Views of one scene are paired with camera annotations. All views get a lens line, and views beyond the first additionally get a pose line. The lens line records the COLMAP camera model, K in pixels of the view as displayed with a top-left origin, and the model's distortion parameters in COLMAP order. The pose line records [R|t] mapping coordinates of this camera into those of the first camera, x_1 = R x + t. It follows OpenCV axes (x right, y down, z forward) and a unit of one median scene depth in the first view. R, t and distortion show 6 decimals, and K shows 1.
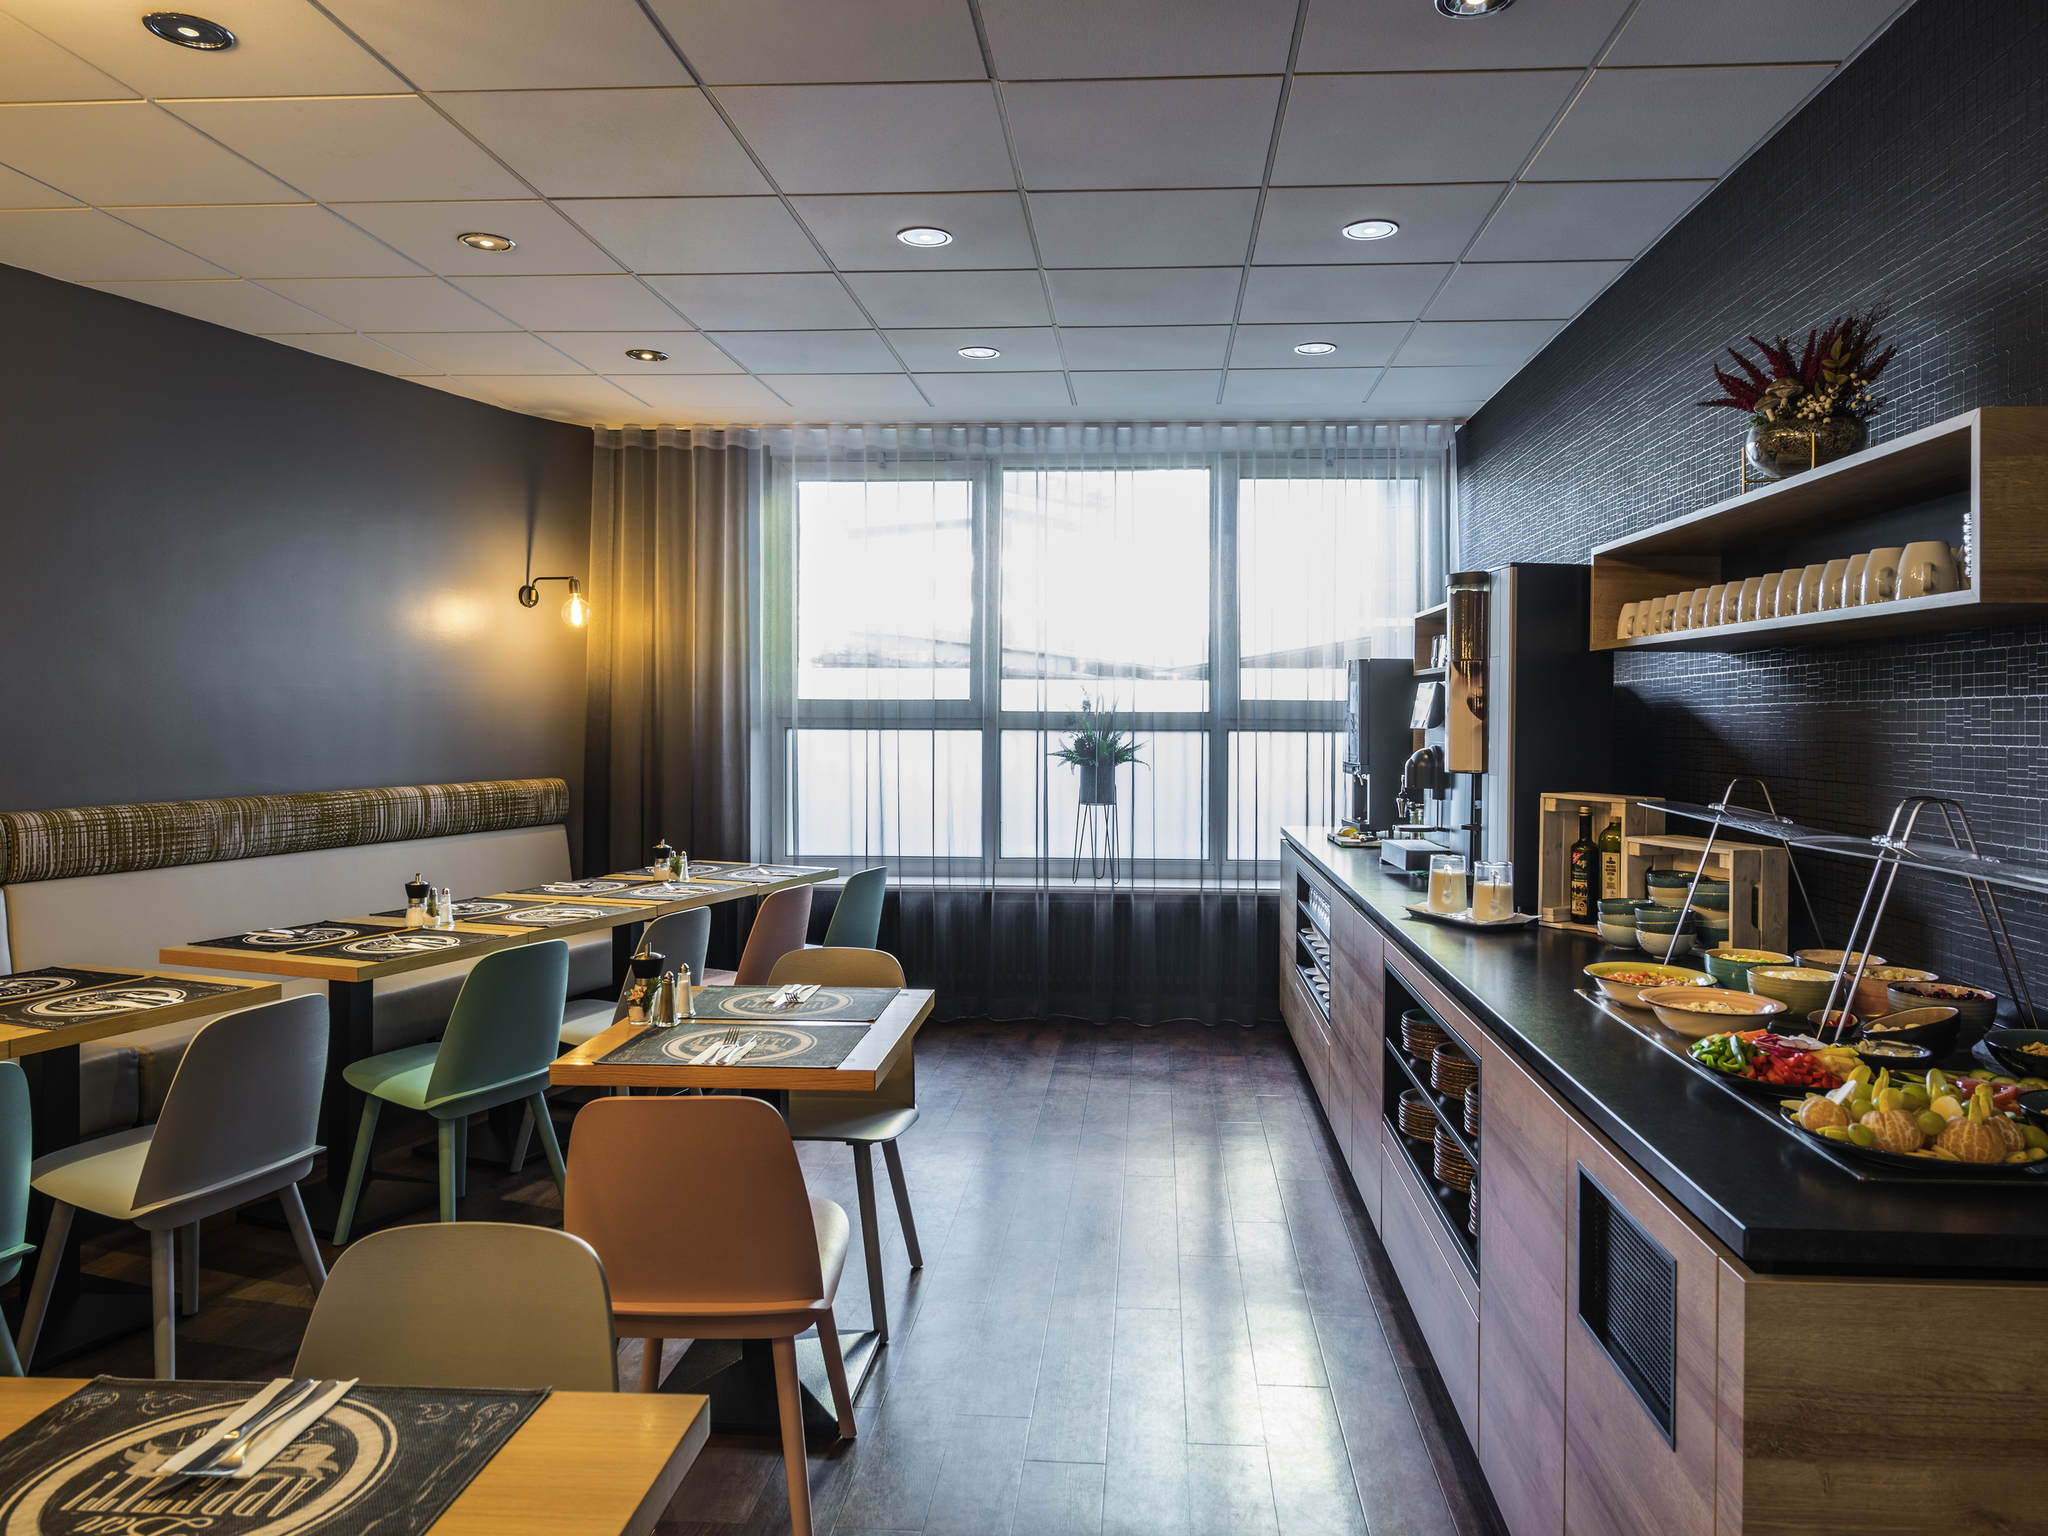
lens RADIAL K [[1371.2, 0, 1060.1], [0, 1371.2, 717.8], [0, 0, 1]] dist [0.012414, -0.009310]
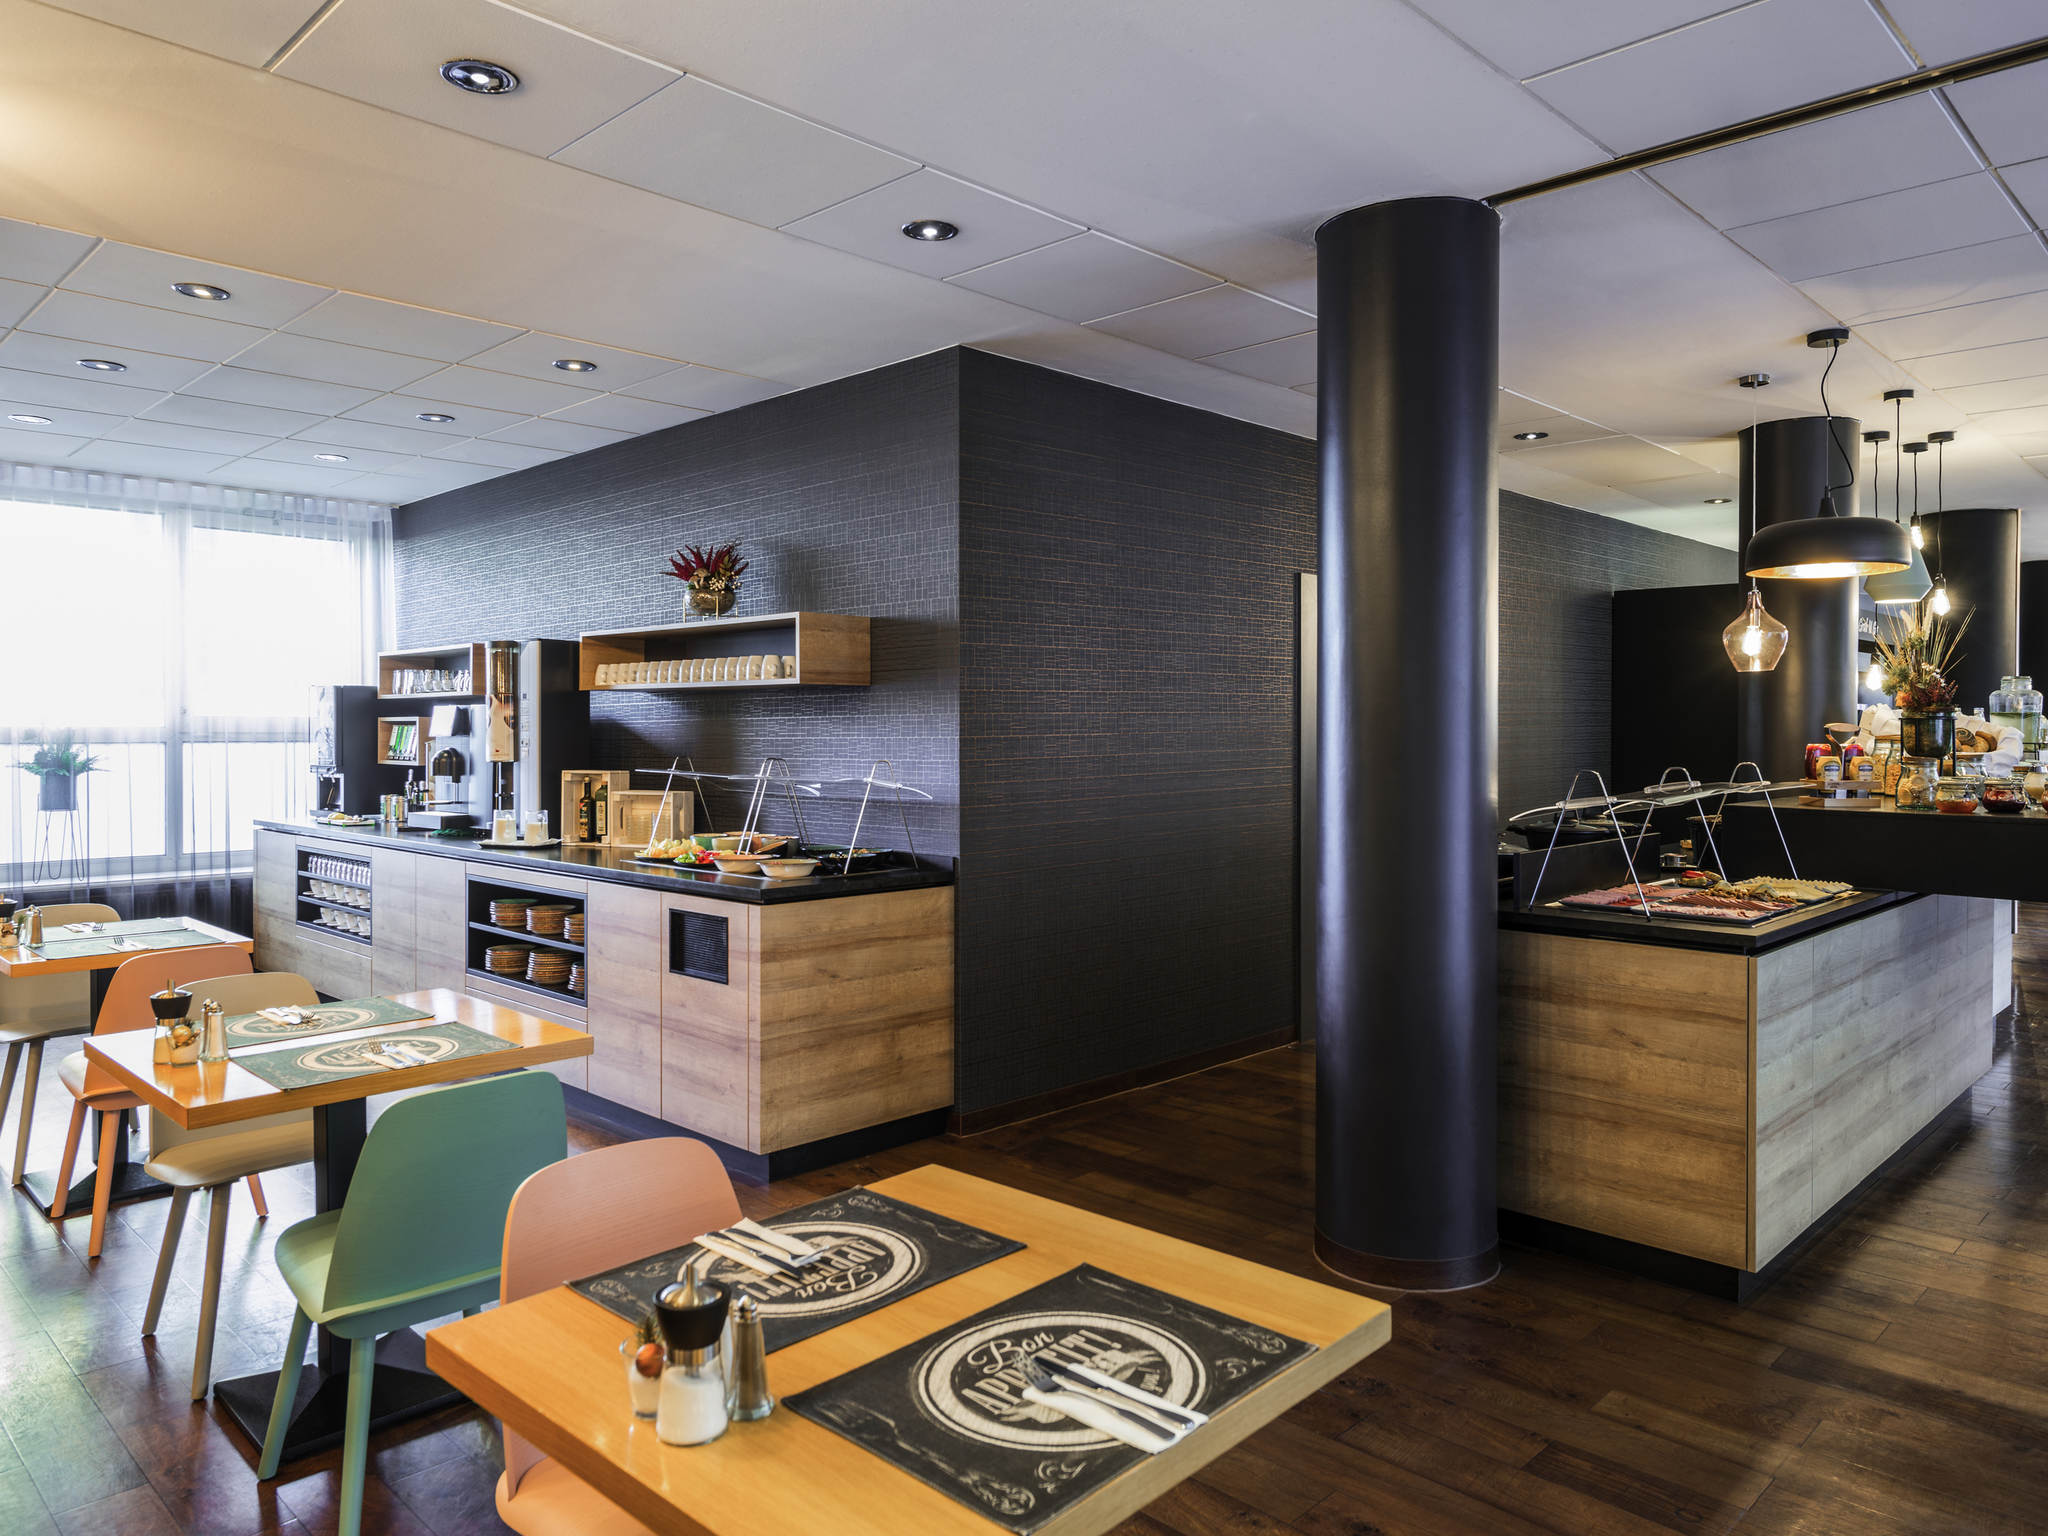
lens RADIAL K [[1456.7, 0, 1019.5], [0, 1456.7, 749.8], [0, 0, 1]] dist [-0.001325, -0.002560]
pose [[0.658669, -0.013267, 0.752315, -0.651521], [0.006190, 0.999906, 0.012214, 0.008232], [-0.752407, -0.003389, 0.658690, -0.657896]]
